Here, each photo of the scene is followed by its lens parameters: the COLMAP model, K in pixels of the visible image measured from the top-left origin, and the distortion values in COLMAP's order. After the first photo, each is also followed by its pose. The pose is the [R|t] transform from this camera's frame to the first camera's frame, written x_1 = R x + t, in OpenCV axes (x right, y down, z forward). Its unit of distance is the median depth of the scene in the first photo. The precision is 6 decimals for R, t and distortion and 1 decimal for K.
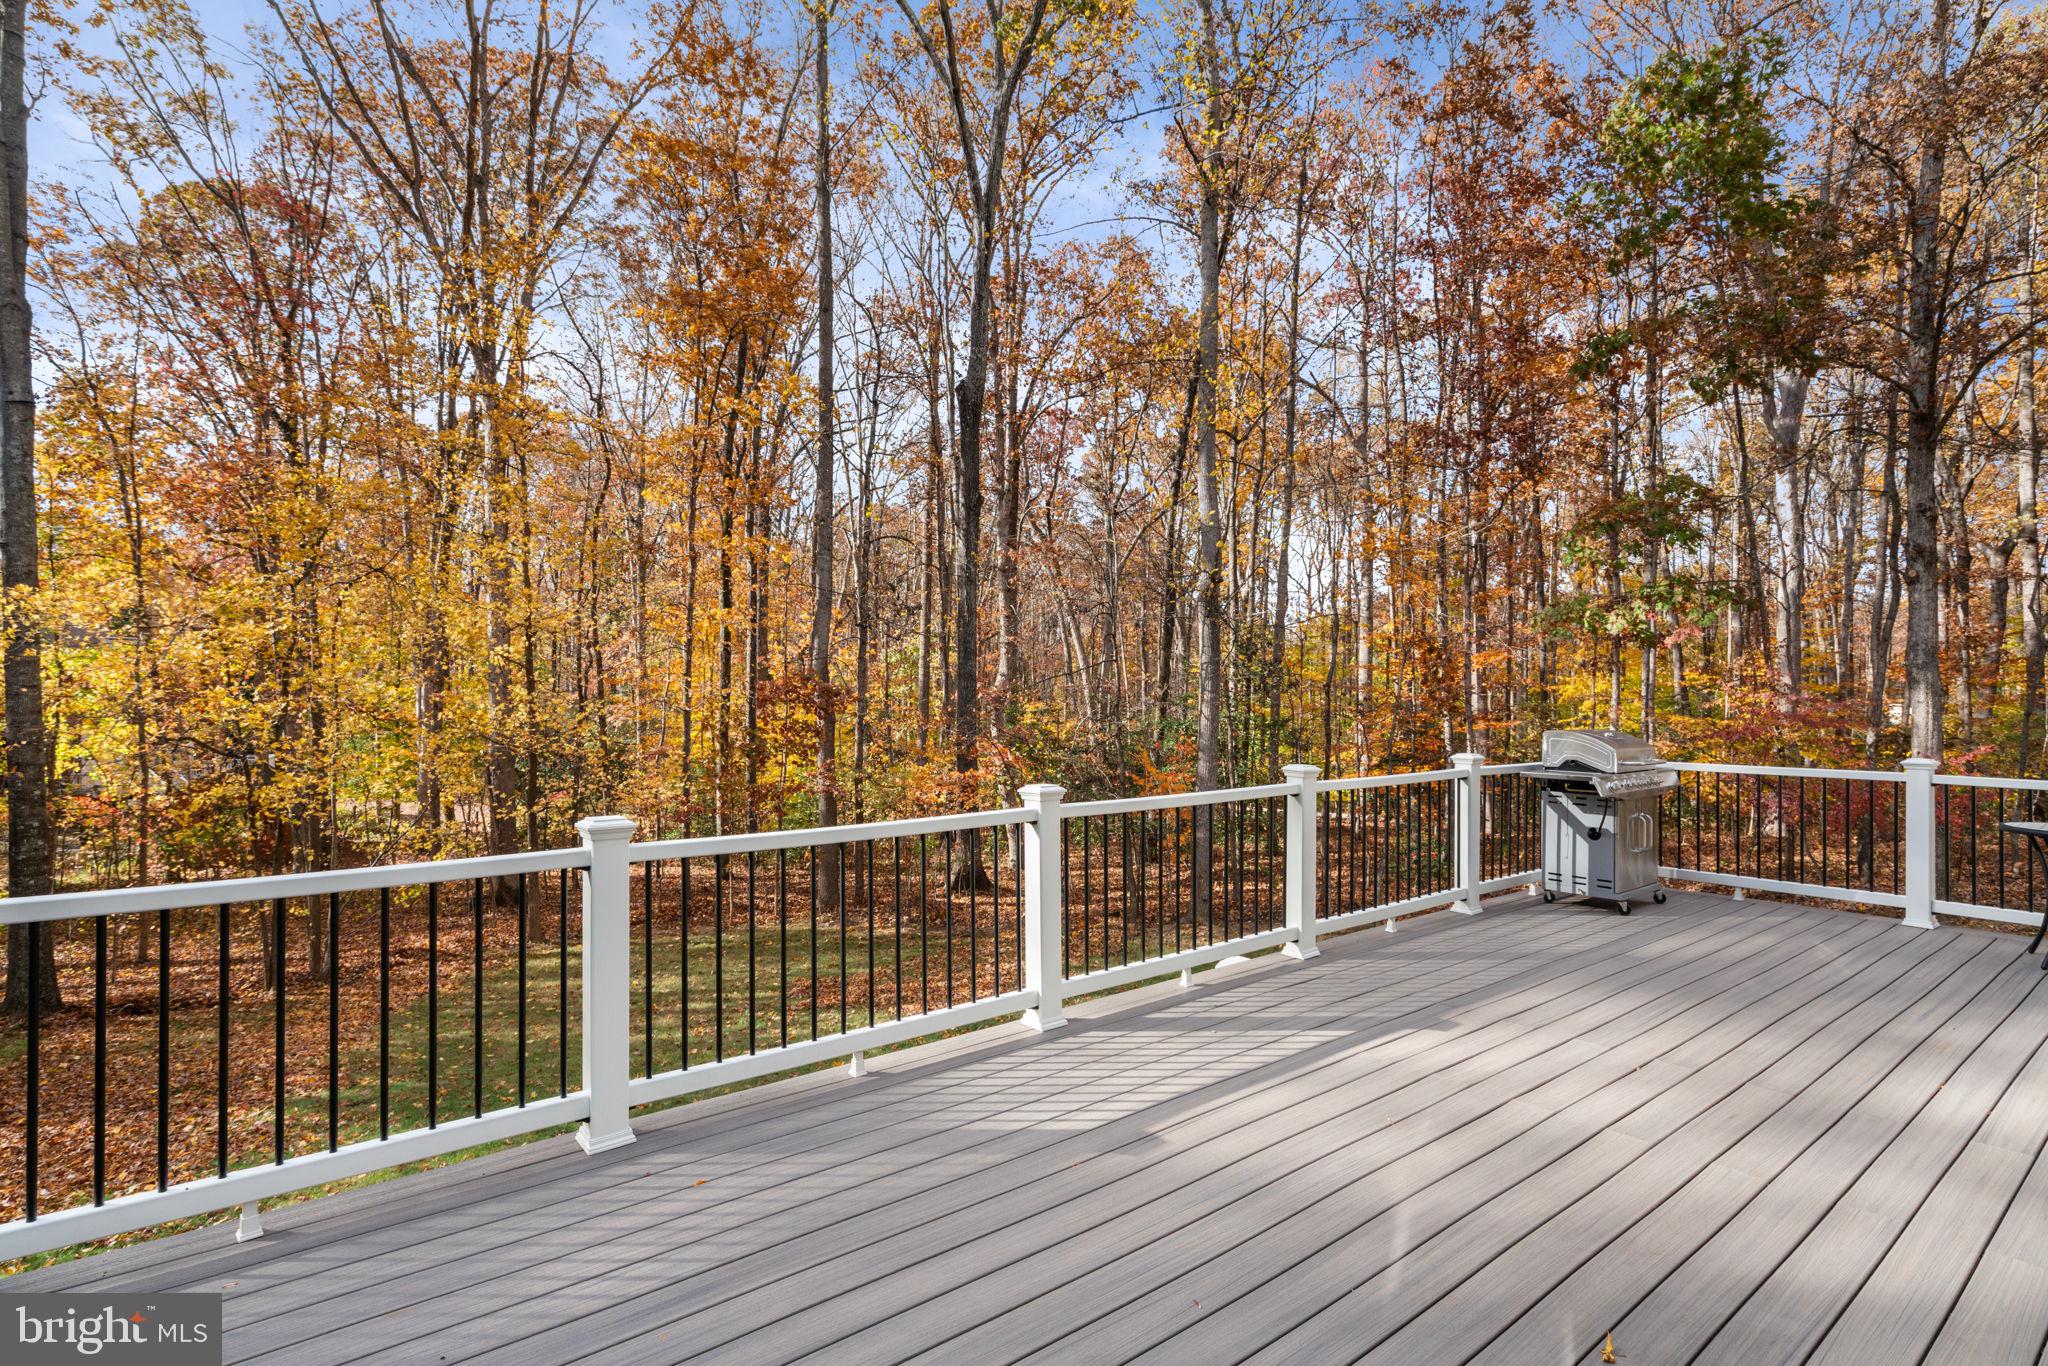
lens RADIAL K [[934.7, 0, 1031.2], [0, 934.7, 693.1], [0, 0, 1]] dist [-0.000250, 0.000174]
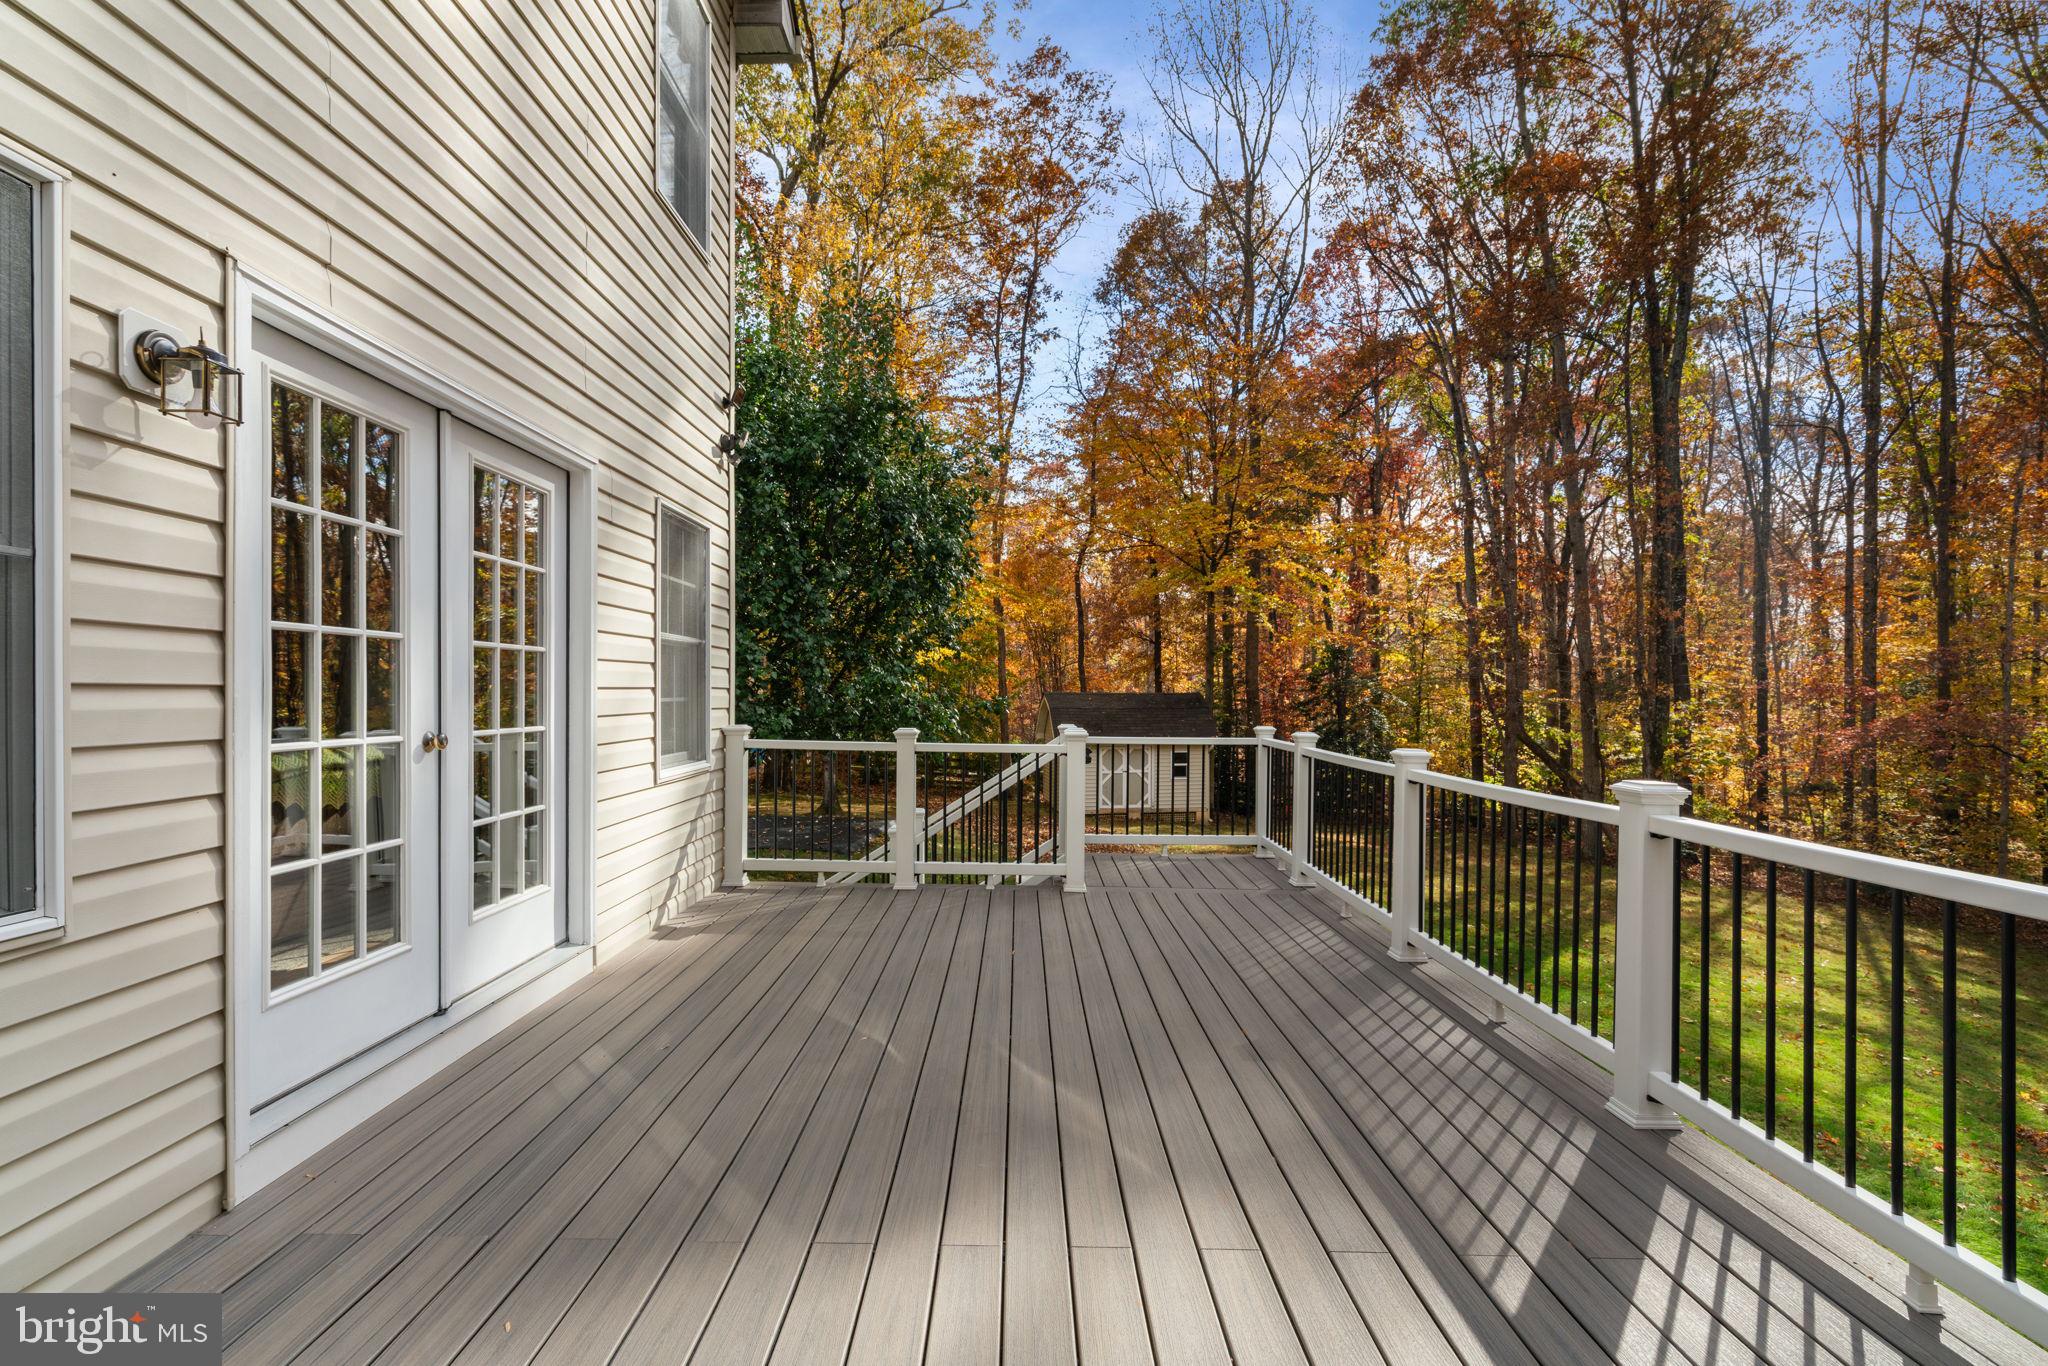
lens RADIAL K [[934.7, 0, 1031.3], [0, 934.7, 687.1], [0, 0, 1]] dist [-0.000250, 0.000174]
pose [[-0.574812, -0.002775, -0.818281, 0.918486], [-0.003571, 0.999993, -0.000882, 0.035657], [0.818278, 0.002415, -0.574818, 1.108363]]
